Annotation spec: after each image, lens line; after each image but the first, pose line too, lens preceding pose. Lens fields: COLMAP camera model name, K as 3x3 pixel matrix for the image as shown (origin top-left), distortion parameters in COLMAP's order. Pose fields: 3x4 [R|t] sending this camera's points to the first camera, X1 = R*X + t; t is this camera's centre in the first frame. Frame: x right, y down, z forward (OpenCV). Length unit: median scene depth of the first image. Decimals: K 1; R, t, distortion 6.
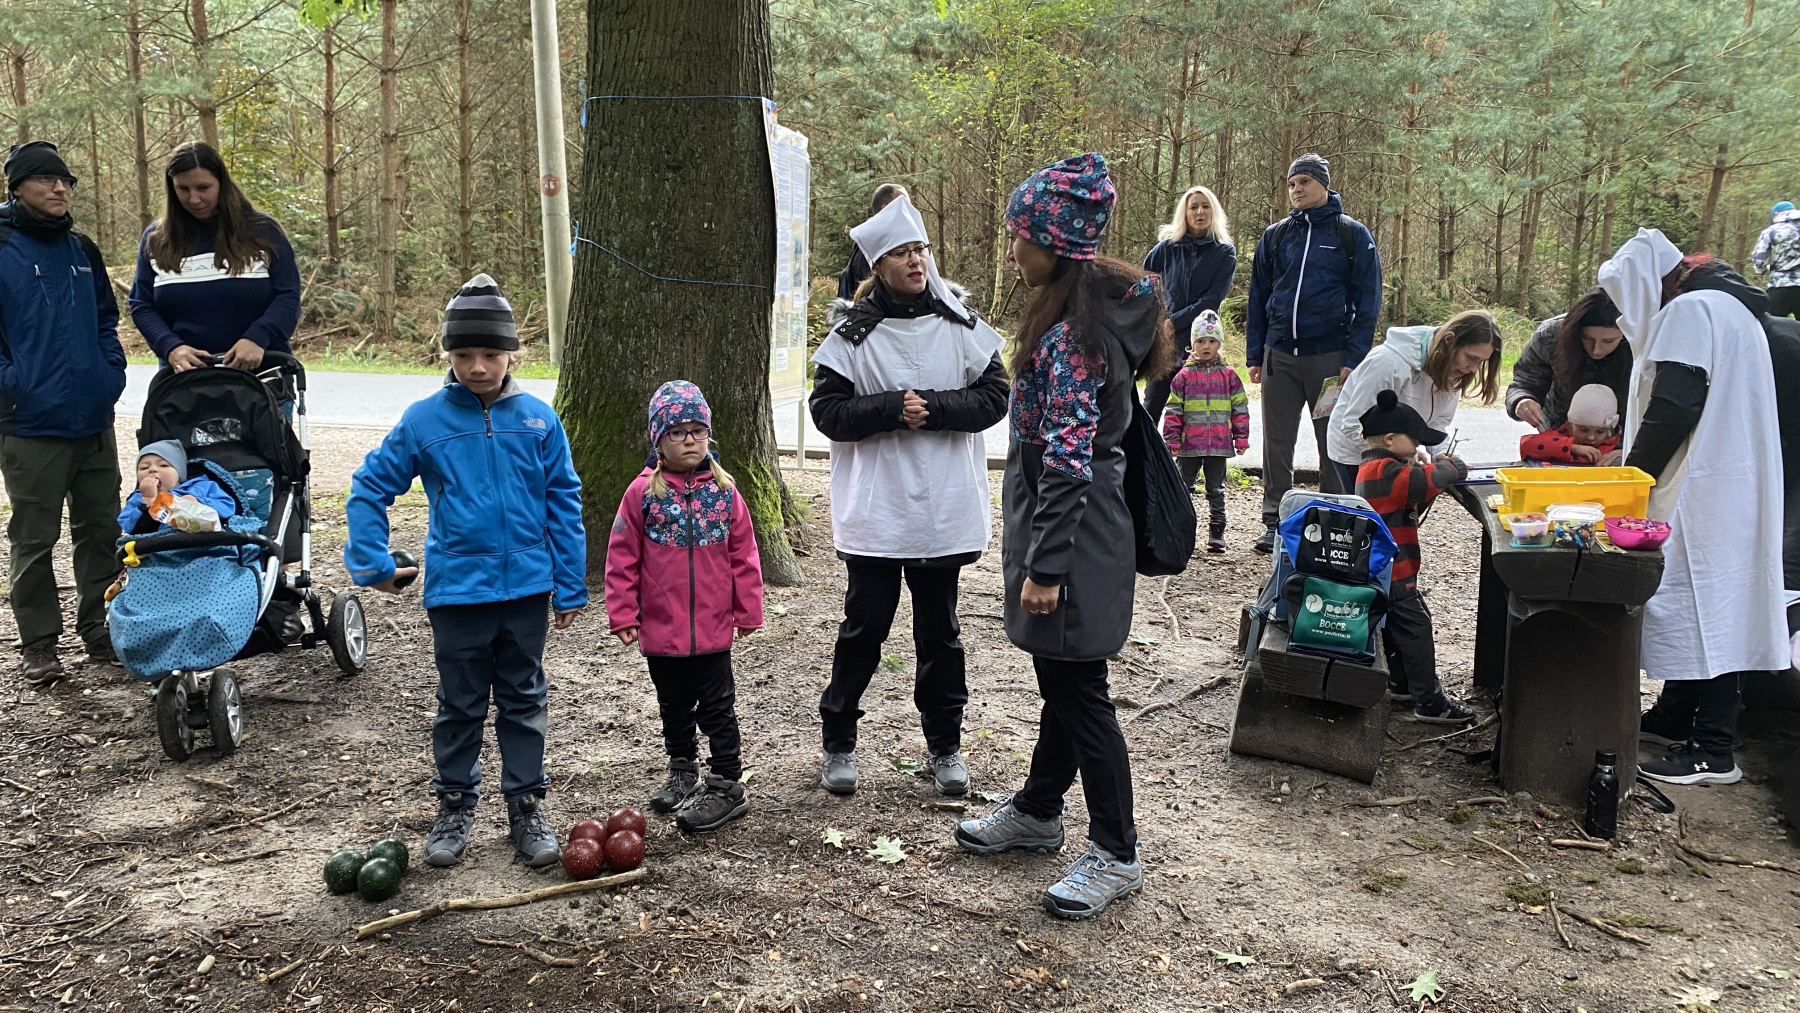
lens RADIAL K [[1316.6, 0, 900.0], [0, 1316.6, 506.5], [0, 0, 1]] dist [0.027068, -0.001784]
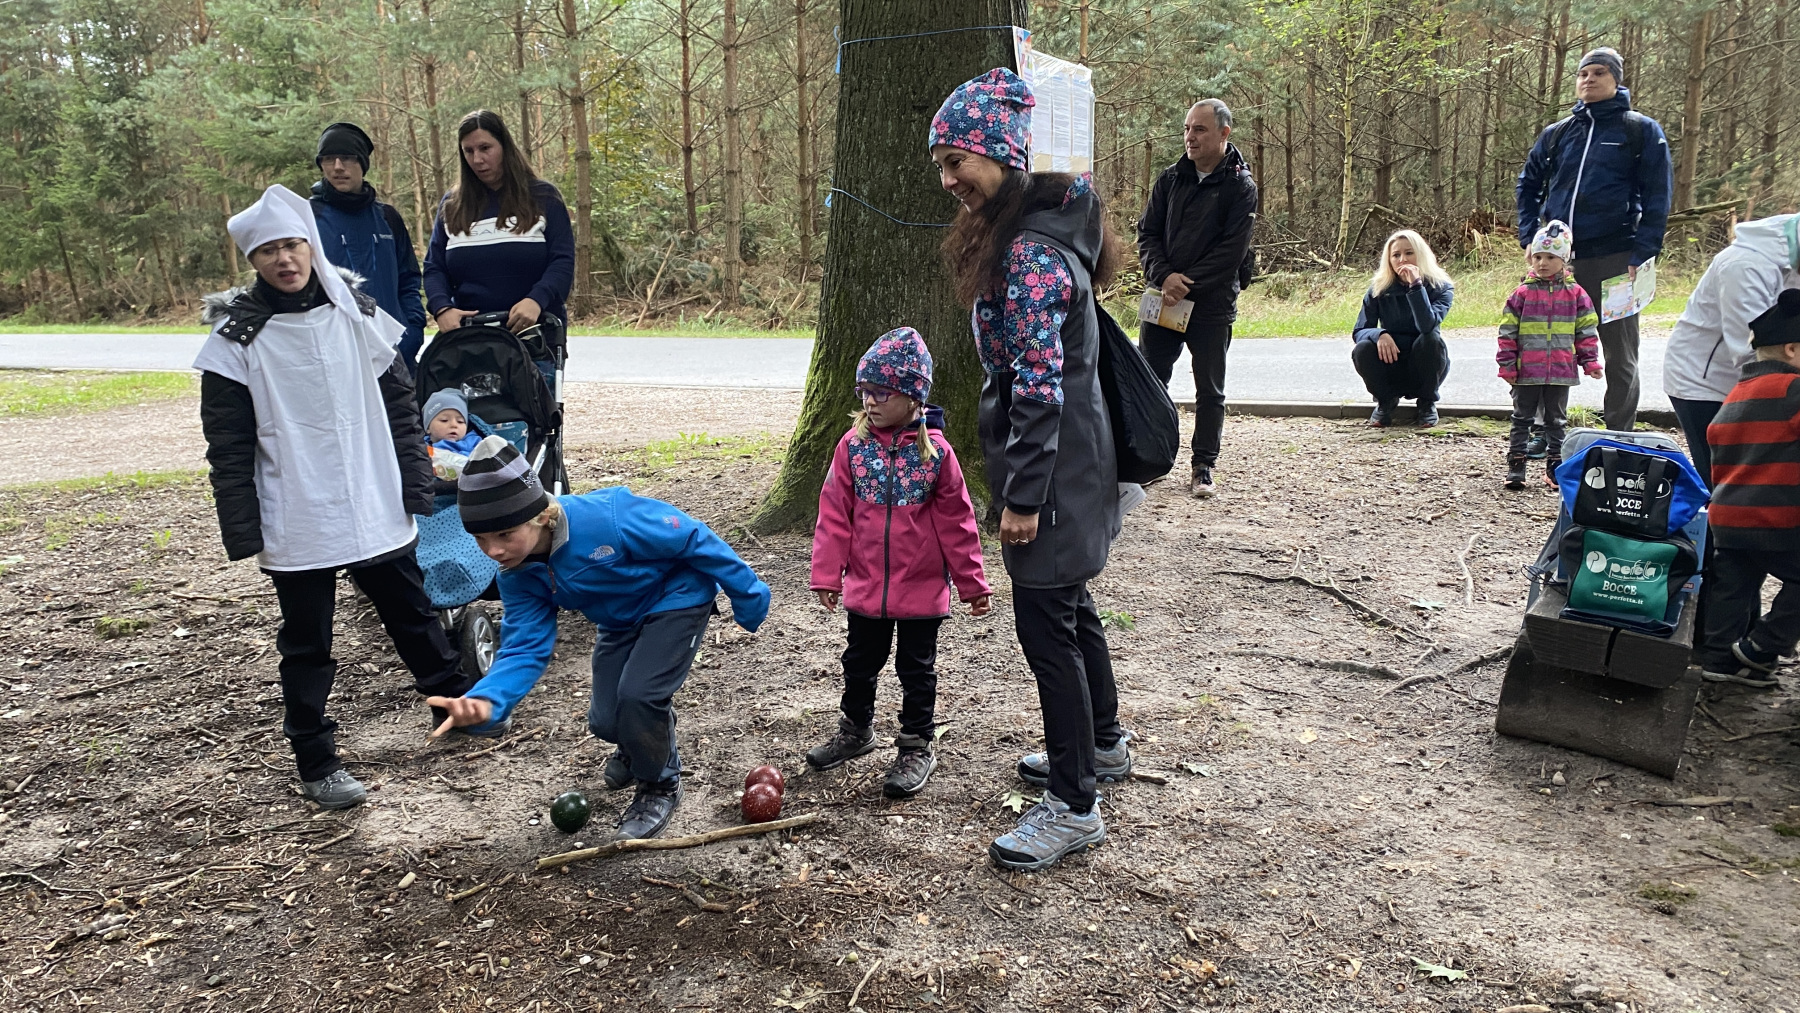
lens RADIAL K [[1311.9, 0, 903.3], [0, 1311.9, 513.1], [0, 0, 1]] dist [0.067294, -0.081790]
pose [[0.964378, 0.005440, -0.264471, 0.101245], [0.004236, 0.999343, 0.036004, 0.009169], [0.264493, -0.035842, 0.963721, 0.064162]]
